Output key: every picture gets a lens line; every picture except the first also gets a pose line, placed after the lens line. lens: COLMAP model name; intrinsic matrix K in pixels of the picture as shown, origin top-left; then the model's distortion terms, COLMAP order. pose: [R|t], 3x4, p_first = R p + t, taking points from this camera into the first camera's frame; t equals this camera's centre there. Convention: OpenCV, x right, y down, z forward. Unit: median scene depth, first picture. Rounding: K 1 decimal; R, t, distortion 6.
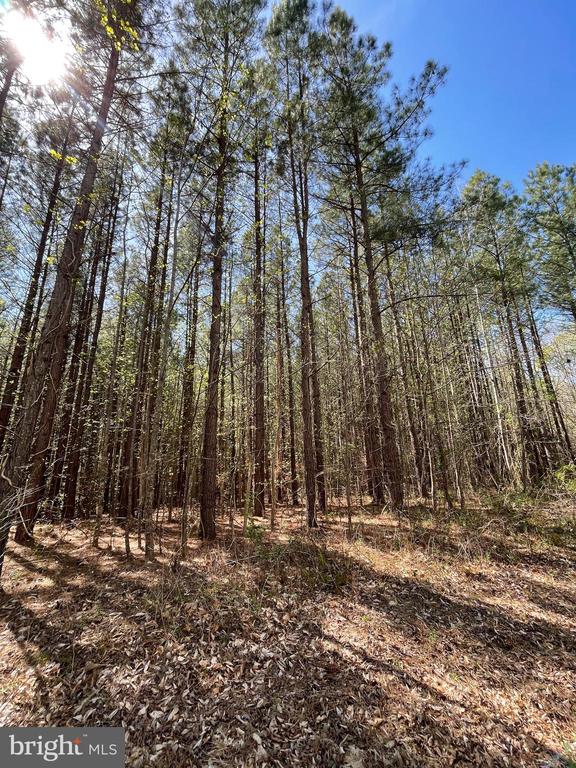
lens RADIAL K [[309.6, 0, 282.6], [0, 309.6, 378.0], [0, 0, 1]] dist [0.001473, -0.000239]
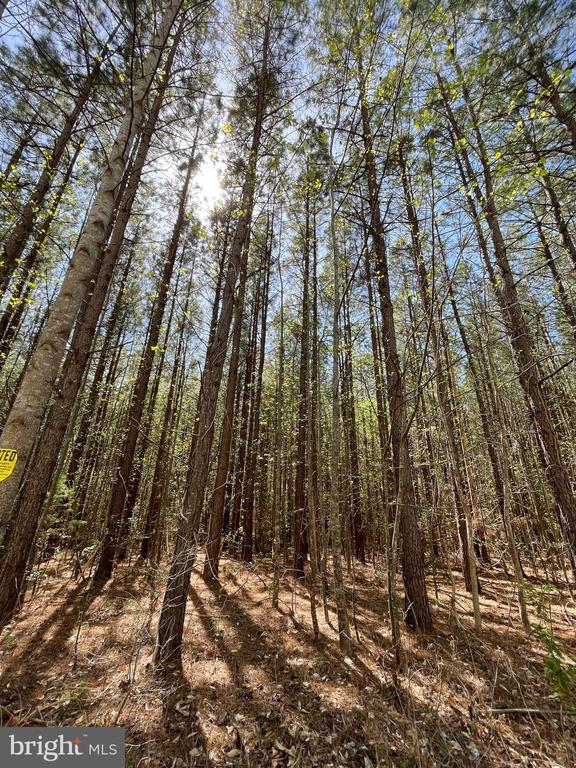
lens RADIAL K [[309.6, 0, 282.6], [0, 309.6, 378.0], [0, 0, 1]] dist [0.001473, -0.000239]
pose [[0.886764, -0.115598, -0.447533, -0.060074], [0.065754, 0.989924, -0.125409, 0.018215], [0.457521, 0.081781, 0.885430, 0.091654]]
